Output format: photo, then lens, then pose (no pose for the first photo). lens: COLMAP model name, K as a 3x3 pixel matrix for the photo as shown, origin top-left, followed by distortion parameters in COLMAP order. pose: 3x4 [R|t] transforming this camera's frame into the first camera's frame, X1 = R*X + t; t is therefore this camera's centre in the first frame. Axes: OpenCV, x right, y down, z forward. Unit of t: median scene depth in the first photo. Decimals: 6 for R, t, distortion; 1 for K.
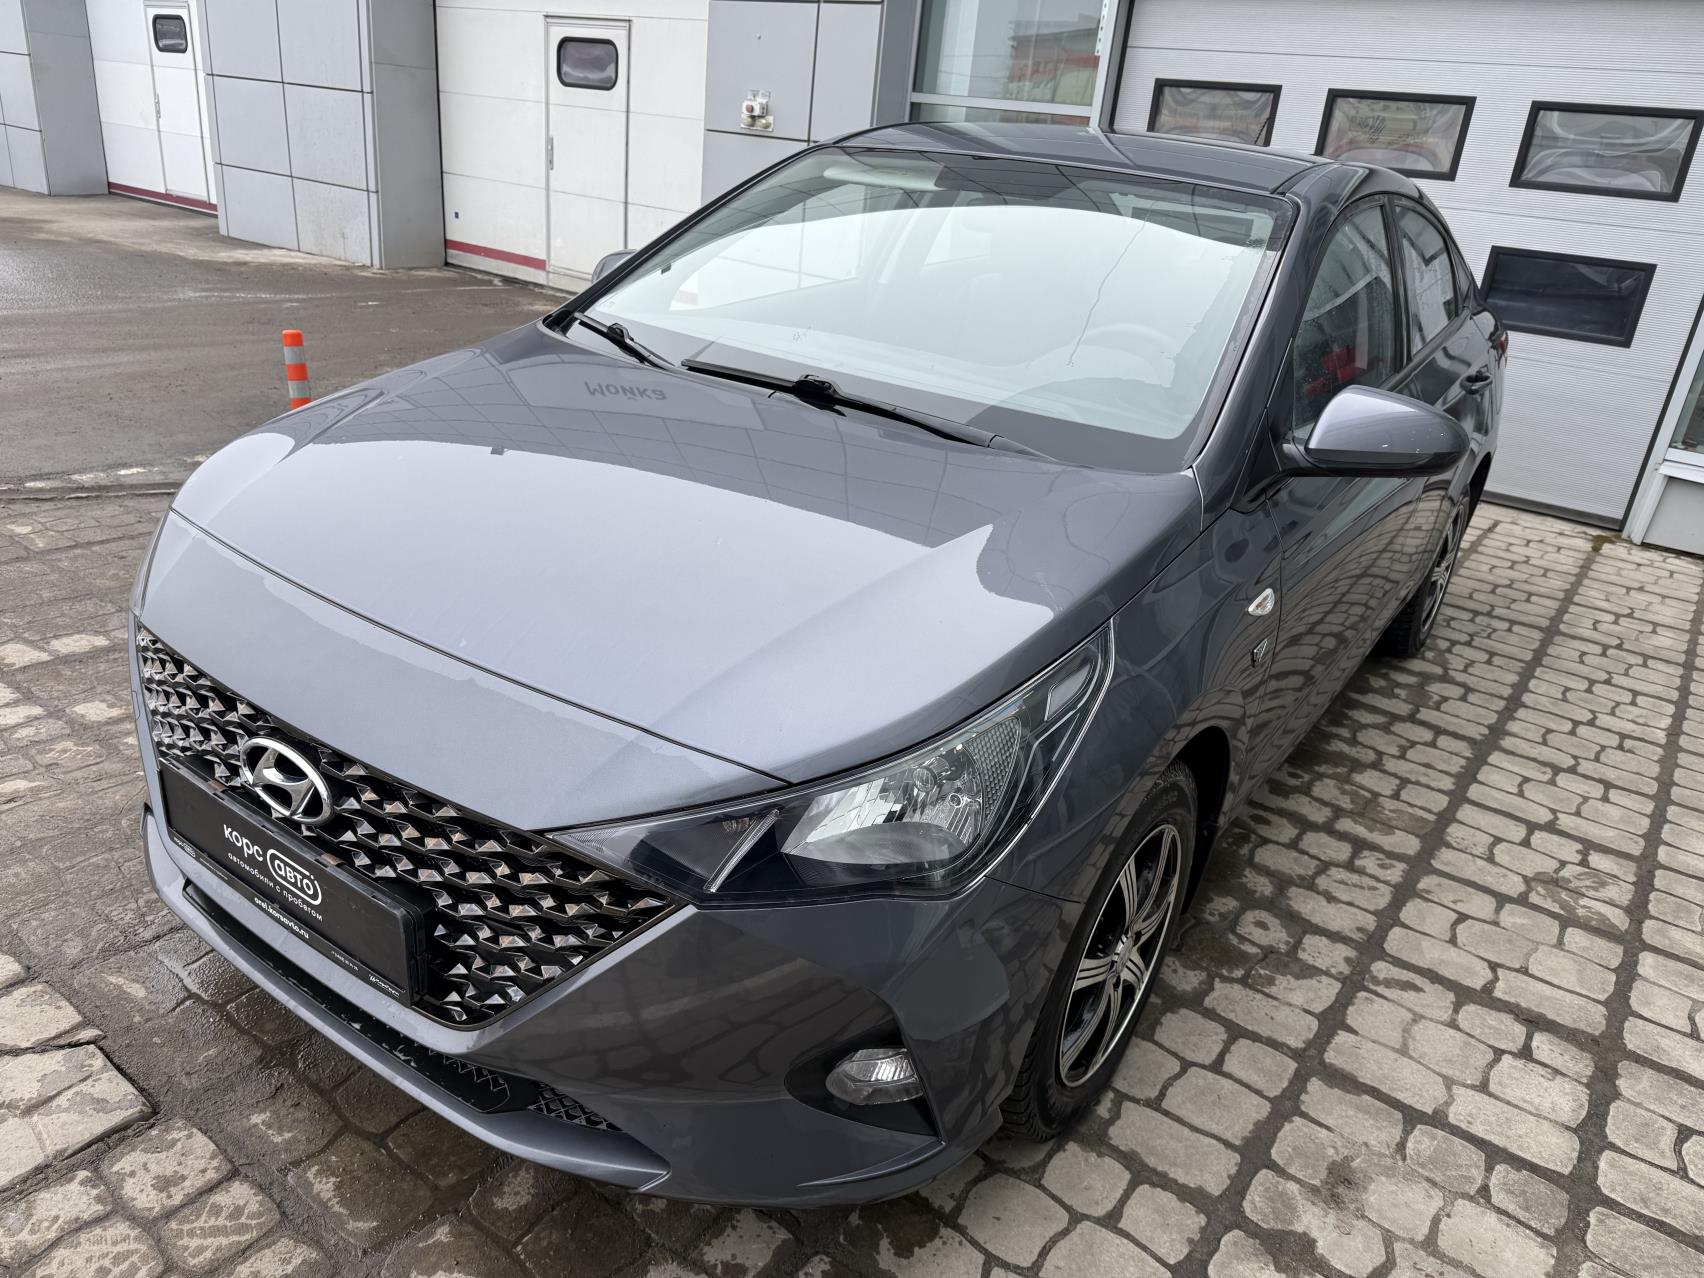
lens RADIAL K [[1212.3, 0, 838.8], [0, 1212.3, 638.9], [0, 0, 1]] dist [0.002821, -0.006965]
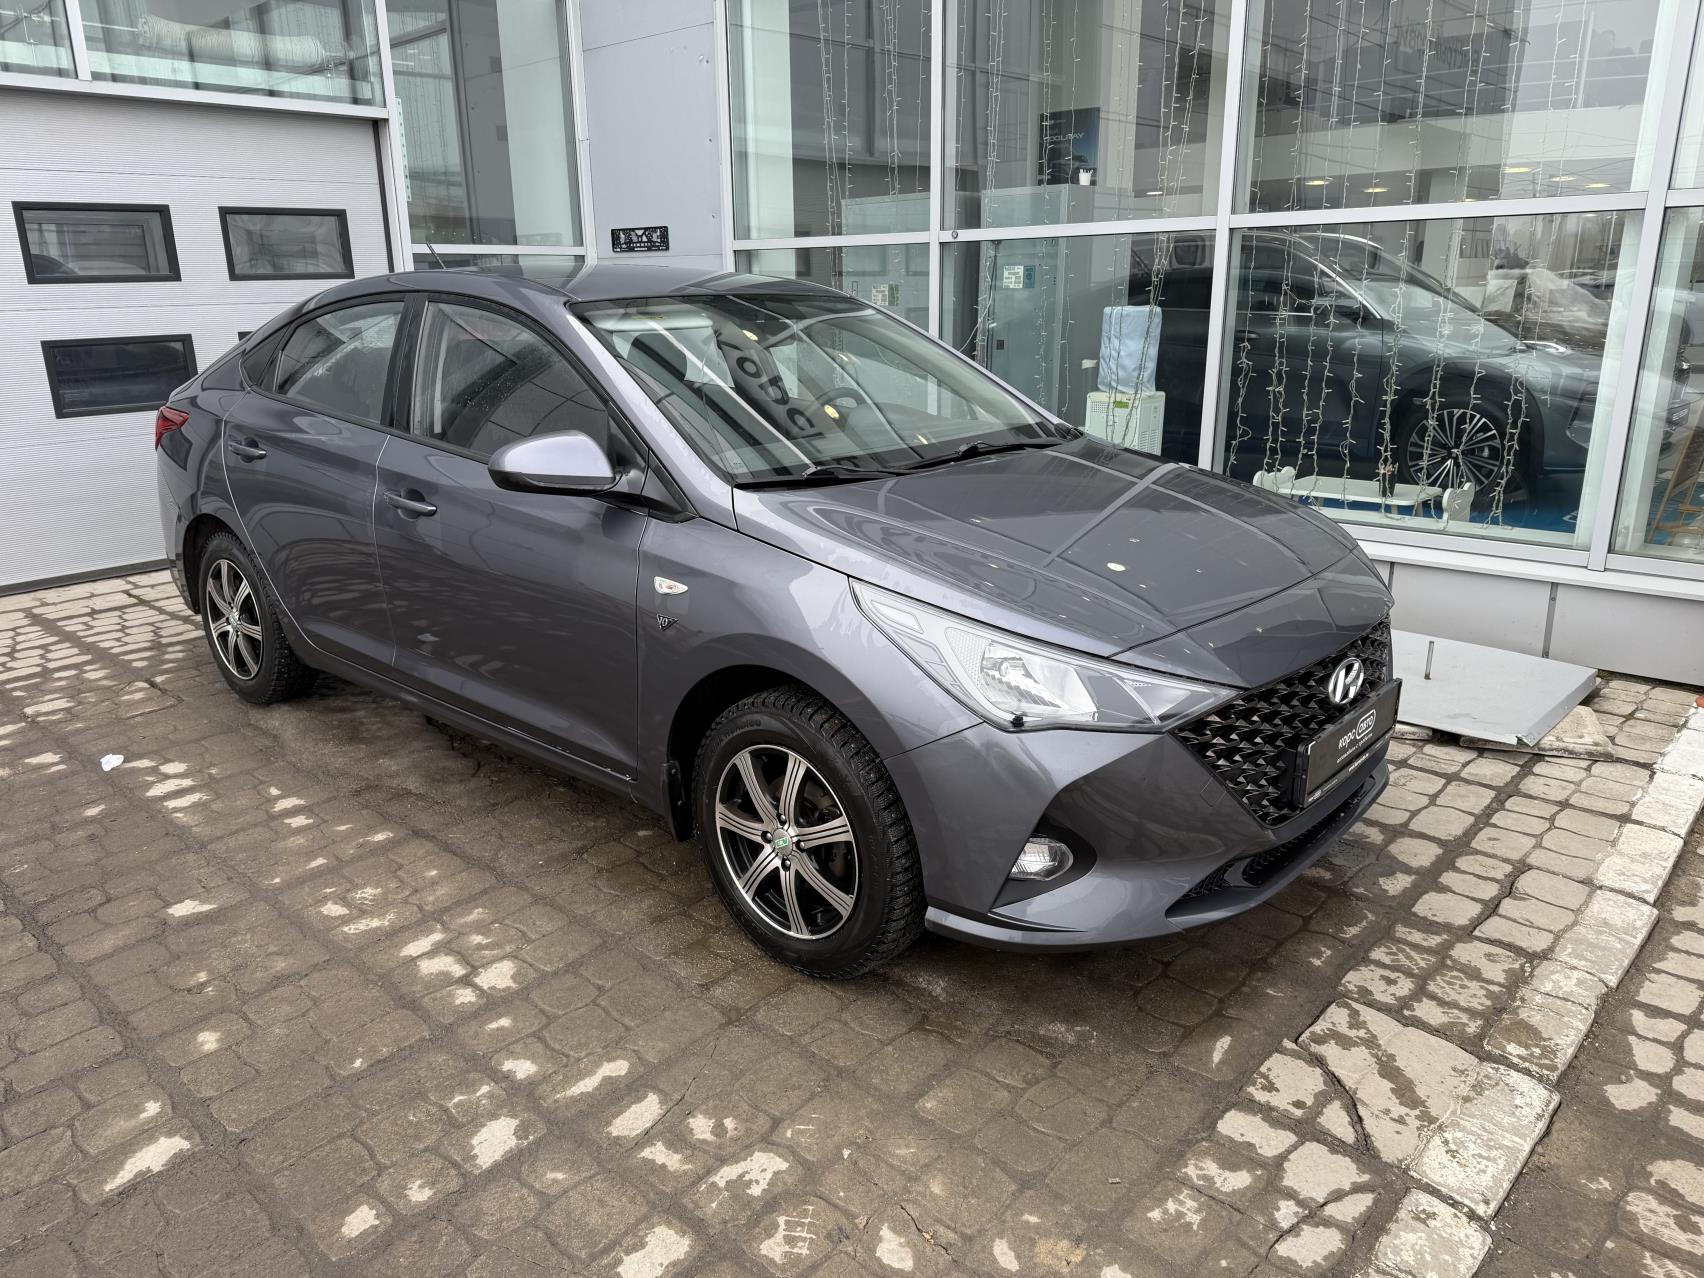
lens RADIAL K [[1203.6, 0, 852.7], [0, 1203.6, 623.9], [0, 0, 1]] dist [0.048268, -0.064090]
pose [[0.100955, -0.361802, 0.926772, -0.628026], [0.406358, 0.865282, 0.293532, -0.220580], [-0.908120, 0.346968, 0.234376, 0.369621]]
